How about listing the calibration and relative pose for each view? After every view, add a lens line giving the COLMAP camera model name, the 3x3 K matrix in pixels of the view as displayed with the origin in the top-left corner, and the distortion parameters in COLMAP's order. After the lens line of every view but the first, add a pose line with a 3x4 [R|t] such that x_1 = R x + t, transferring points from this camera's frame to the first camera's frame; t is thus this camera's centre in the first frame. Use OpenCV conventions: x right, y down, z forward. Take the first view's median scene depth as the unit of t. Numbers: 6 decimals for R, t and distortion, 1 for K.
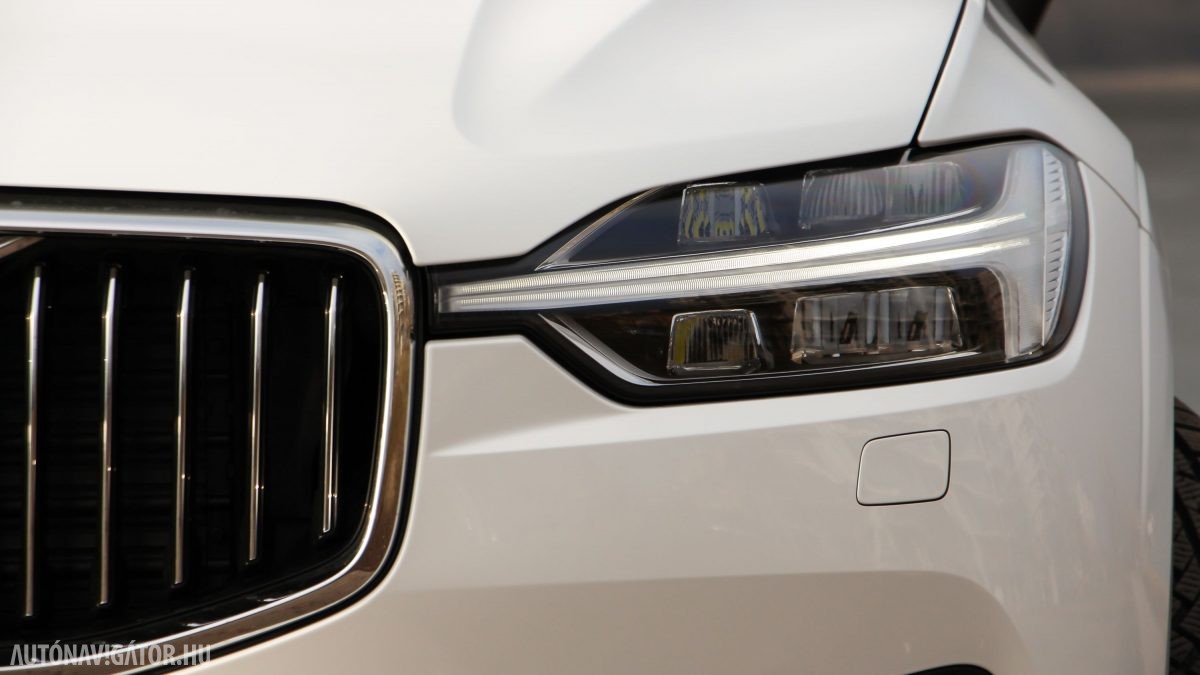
lens RADIAL K [[5495.3, 0, 600.1], [0, 5495.3, 337.8], [0, 0, 1]] dist [0.954233, 0.205154]
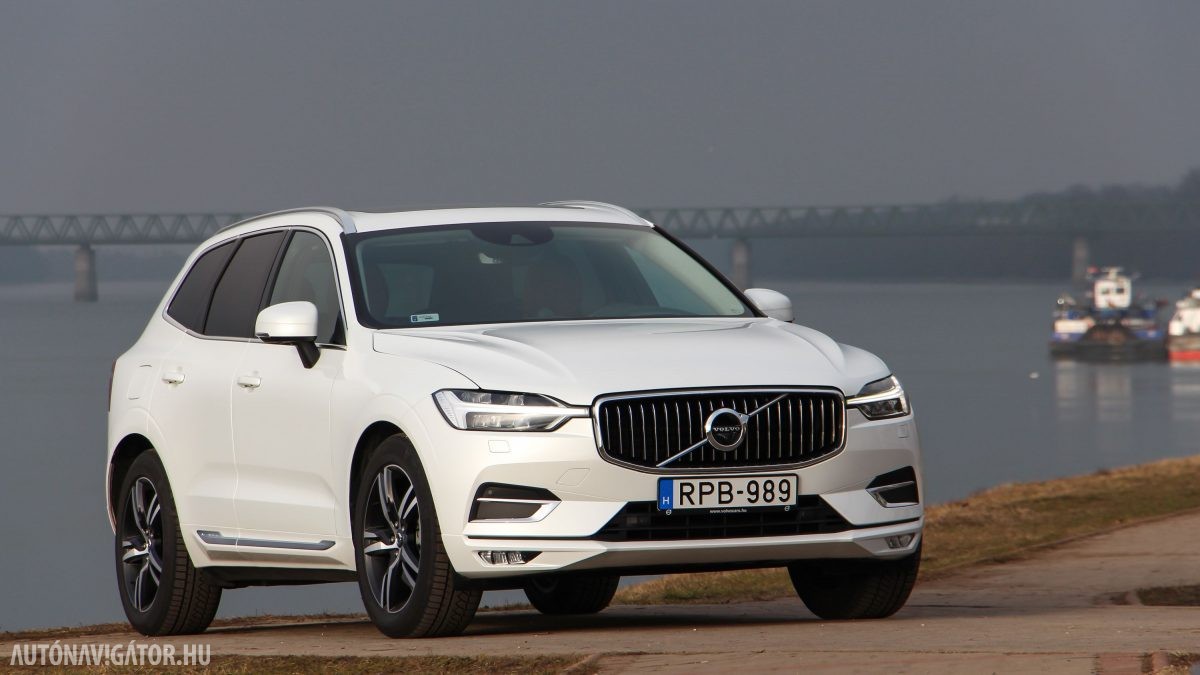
lens RADIAL K [[6285.4, 0, 613.9], [0, 6285.4, 371.6], [0, 0, 1]] dist [1.880463, 12.854721]
pose [[0.923425, -0.020550, 0.383229, -2.842582], [0.035487, 0.998859, -0.031947, 0.166747], [-0.382135, 0.043100, 0.923101, -5.139776]]
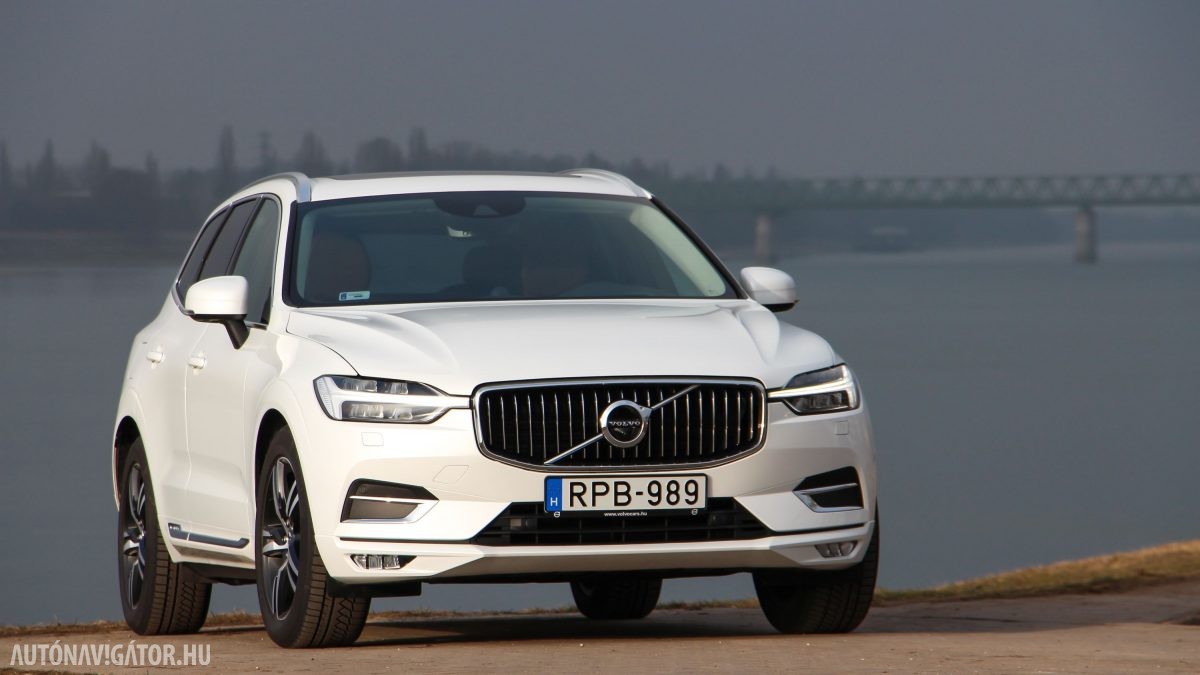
lens RADIAL K [[6285.4, 0, 613.9], [0, 6285.4, 371.6], [0, 0, 1]] dist [1.880463, 12.854721]
pose [[0.968390, -0.010900, 0.249202, -1.687897], [0.018967, 0.999370, -0.029992, 0.149690], [-0.248718, 0.033771, 0.967987, -4.854752]]
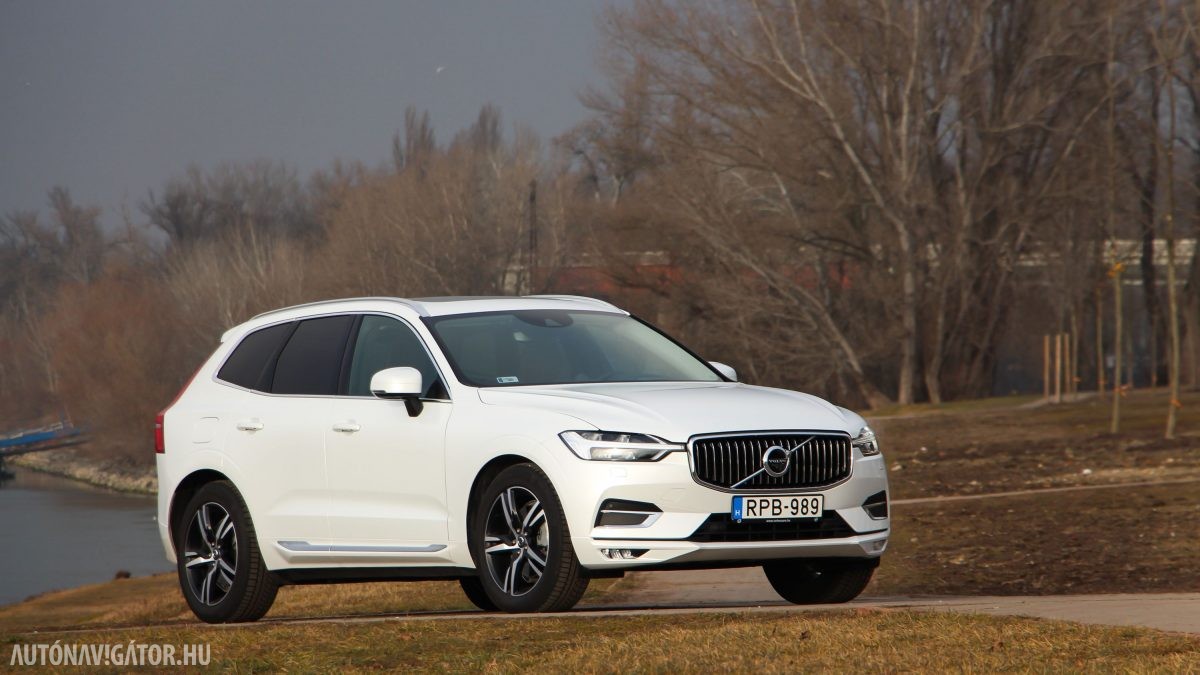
lens RADIAL K [[6281.3, 0, 606.6], [0, 6281.3, 335.8], [0, 0, 1]] dist [1.988159, 2.823995]
pose [[0.824838, -0.001936, 0.565365, -5.562920], [0.035161, 0.998234, -0.047880, 0.266889], [-0.564274, 0.059372, 0.823450, -6.441766]]
